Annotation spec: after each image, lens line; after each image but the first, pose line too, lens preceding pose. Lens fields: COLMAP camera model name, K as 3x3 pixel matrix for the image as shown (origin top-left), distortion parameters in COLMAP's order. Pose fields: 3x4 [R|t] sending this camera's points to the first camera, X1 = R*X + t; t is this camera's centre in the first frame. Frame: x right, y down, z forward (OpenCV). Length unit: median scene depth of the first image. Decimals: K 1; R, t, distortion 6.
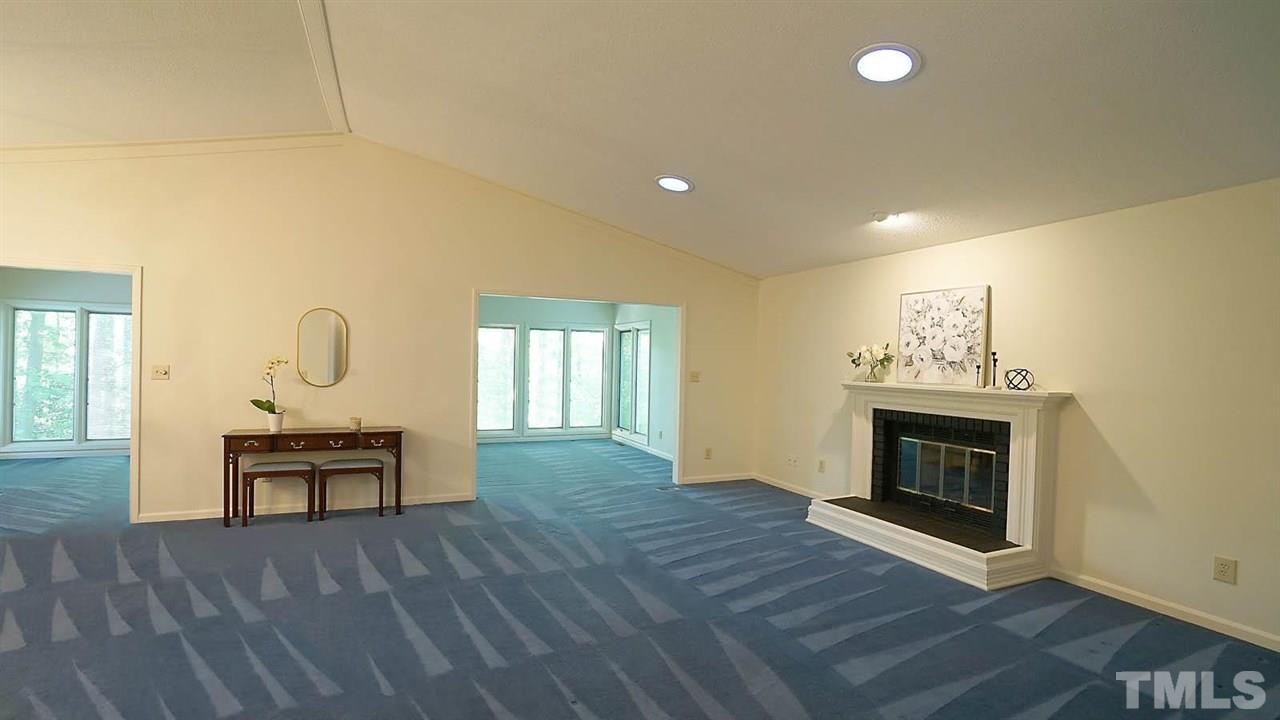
lens RADIAL K [[569.9, 0, 646.3], [0, 569.9, 369.4], [0, 0, 1]] dist [-0.049537, 0.004814]
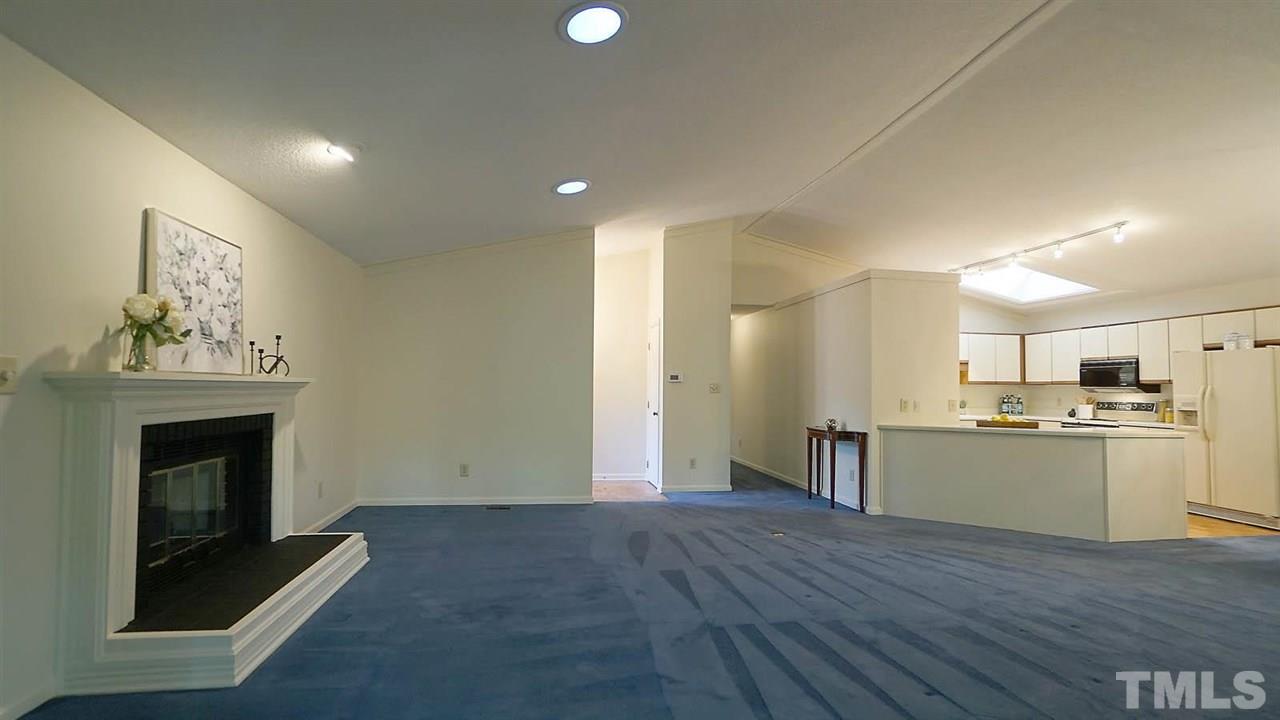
lens RADIAL K [[569.9, 0, 626.5], [0, 569.9, 364.7], [0, 0, 1]] dist [-0.049537, 0.004814]
pose [[-0.961021, -0.019741, 0.275771, -0.140669], [-0.026381, 0.999444, -0.020390, 0.016567], [-0.275215, -0.026870, -0.961007, 1.497469]]
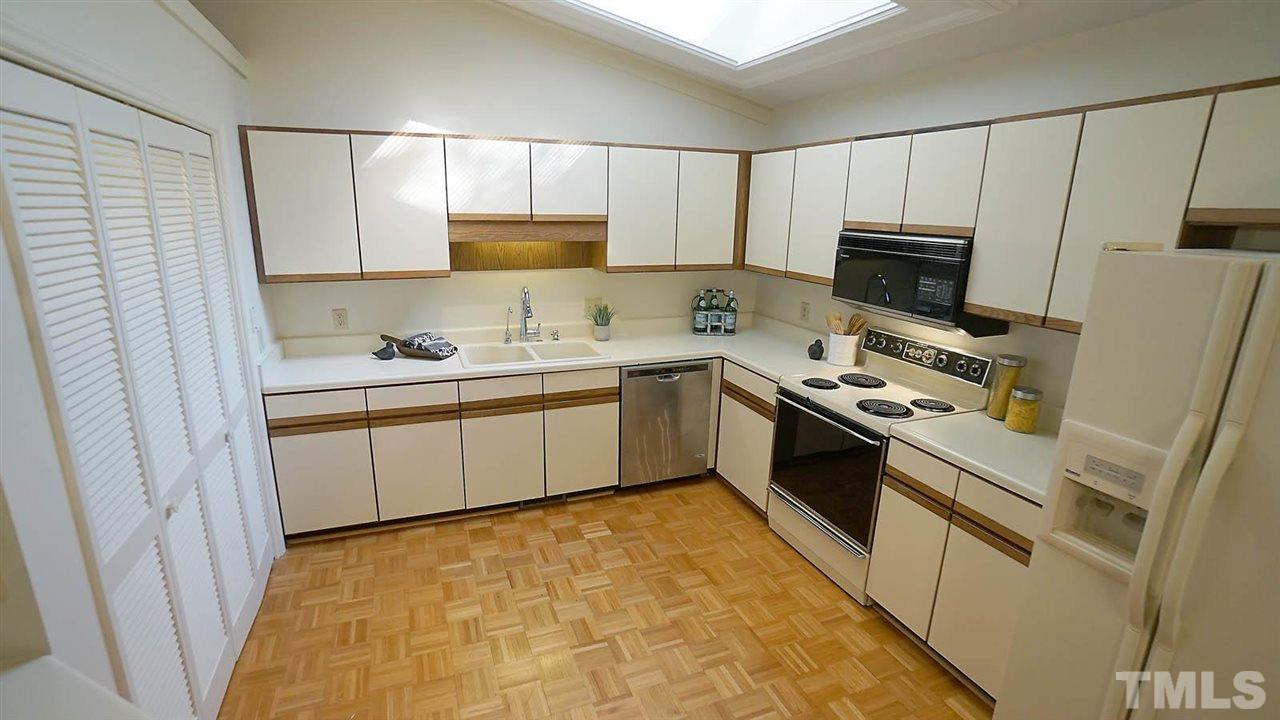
lens RADIAL K [[569.9, 0, 648.0], [0, 569.9, 366.9], [0, 0, 1]] dist [-0.049537, 0.004814]
pose [[-0.998682, -0.048502, 0.016786, -0.769908], [-0.041821, 0.958597, 0.281680, -0.083002], [-0.029753, 0.280606, -0.959362, 0.246262]]
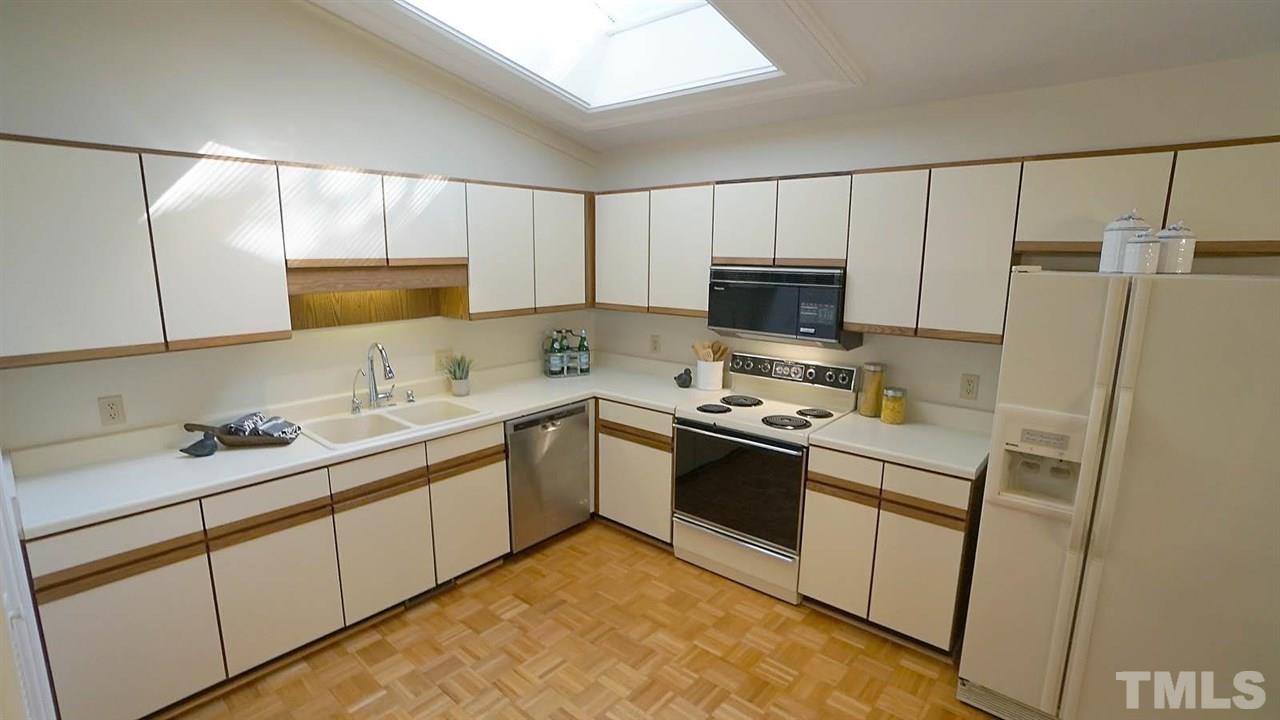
lens RADIAL K [[569.9, 0, 636.9], [0, 569.9, 368.8], [0, 0, 1]] dist [-0.049537, 0.004814]
pose [[-0.905114, 0.058763, -0.421090, -0.588171], [-0.030998, 0.978647, 0.203199, -0.075040], [0.424038, 0.196971, -0.883965, 0.185425]]
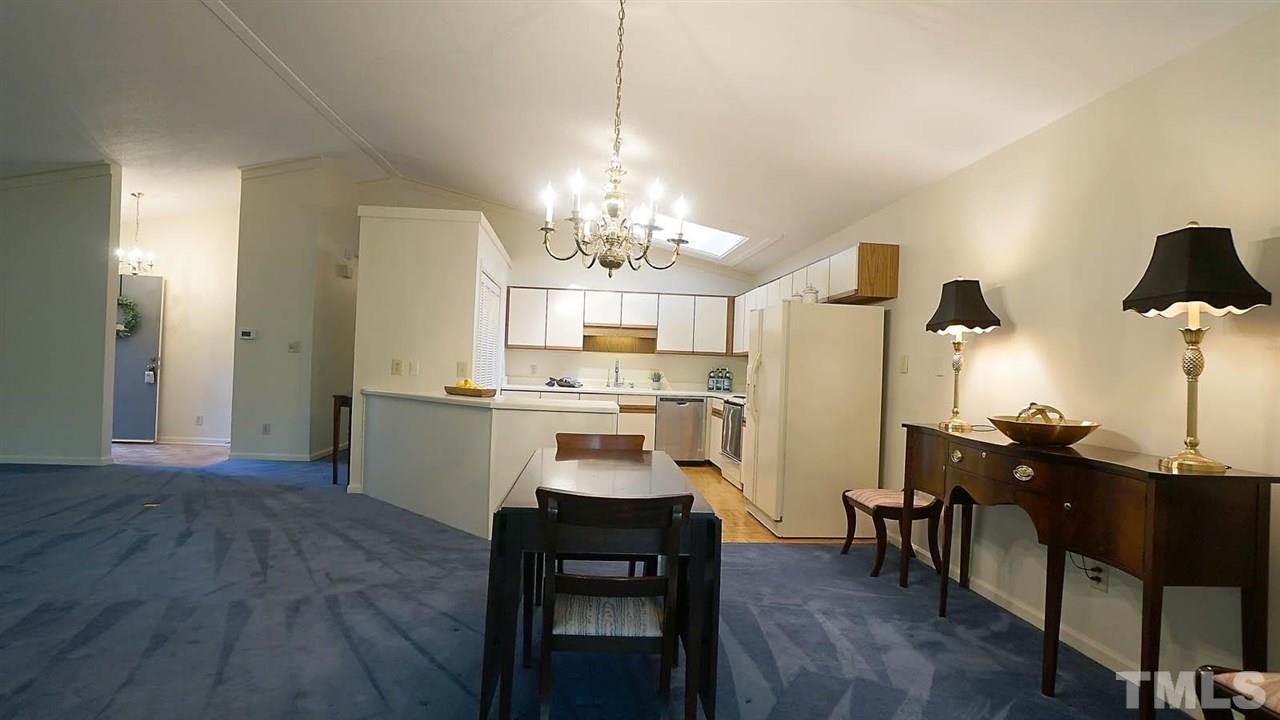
lens RADIAL K [[603.7, 0, 649.7], [0, 603.7, 369.6], [0, 0, 1]] dist [-0.032943, 0.001761]
pose [[-0.949901, -0.055854, 0.307521, -1.181806], [-0.050668, 0.998407, 0.024831, 0.017071], [-0.308418, 0.008005, -0.951217, 1.040687]]
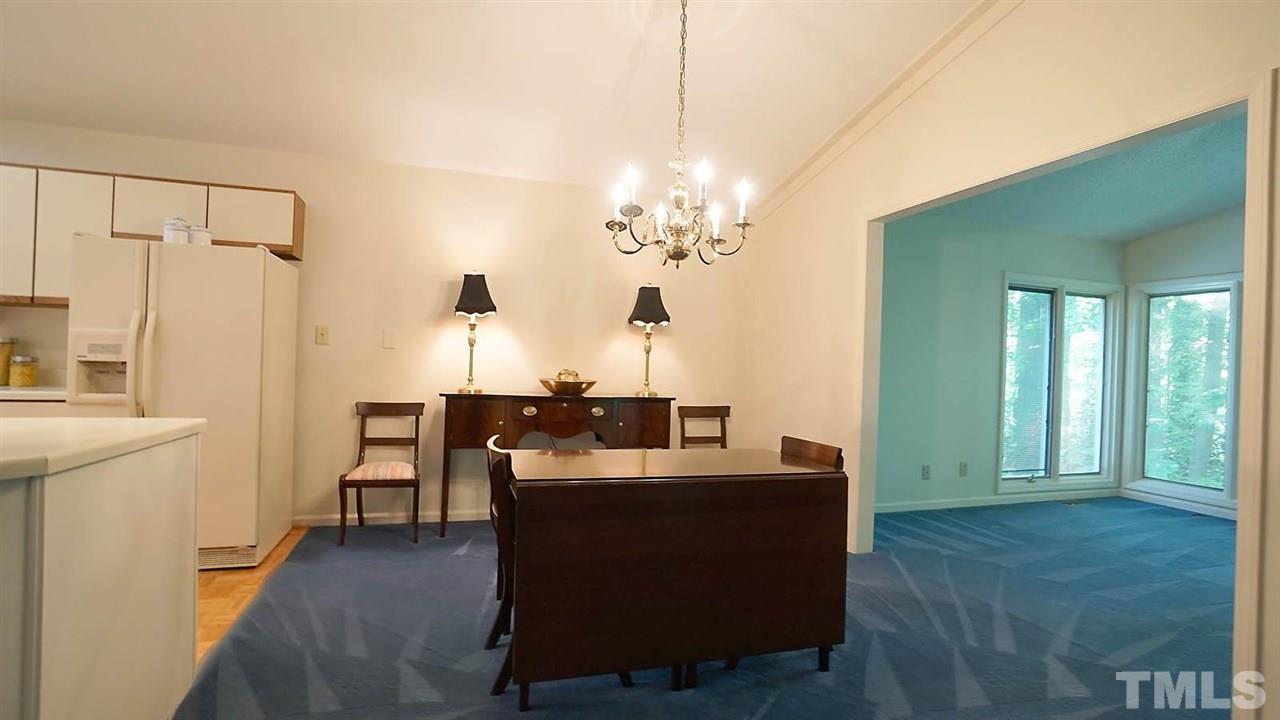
lens RADIAL K [[603.7, 0, 628.5], [0, 603.7, 361.6], [0, 0, 1]] dist [-0.032943, 0.001761]
pose [[-0.105257, -0.026618, -0.994089, -0.461936], [-0.049430, 0.998546, -0.021503, 0.047440], [0.993216, 0.046874, -0.106419, 0.583502]]
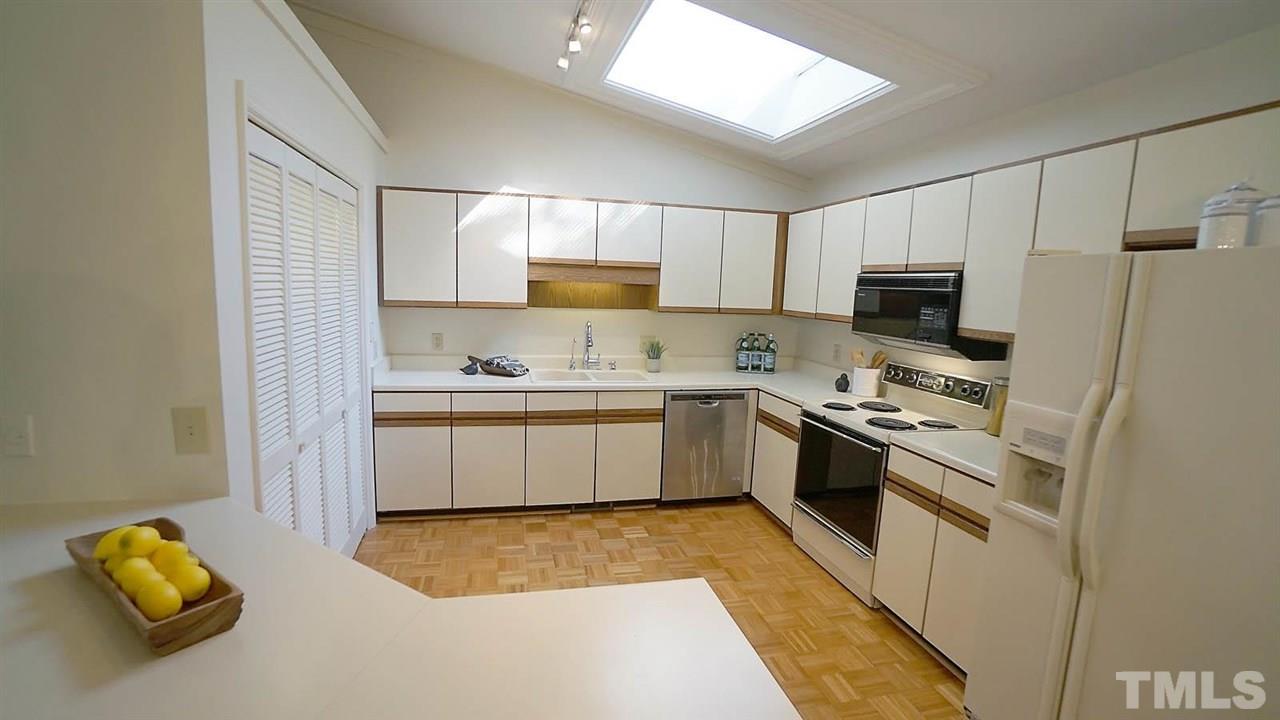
lens RADIAL K [[569.9, 0, 642.0], [0, 569.9, 368.8], [0, 0, 1]] dist [-0.049537, 0.004814]
pose [[-0.982890, -0.080389, 0.165728, -0.824743], [-0.052710, 0.984865, 0.165115, -0.044285], [-0.176493, 0.153555, -0.972251, 0.357779]]
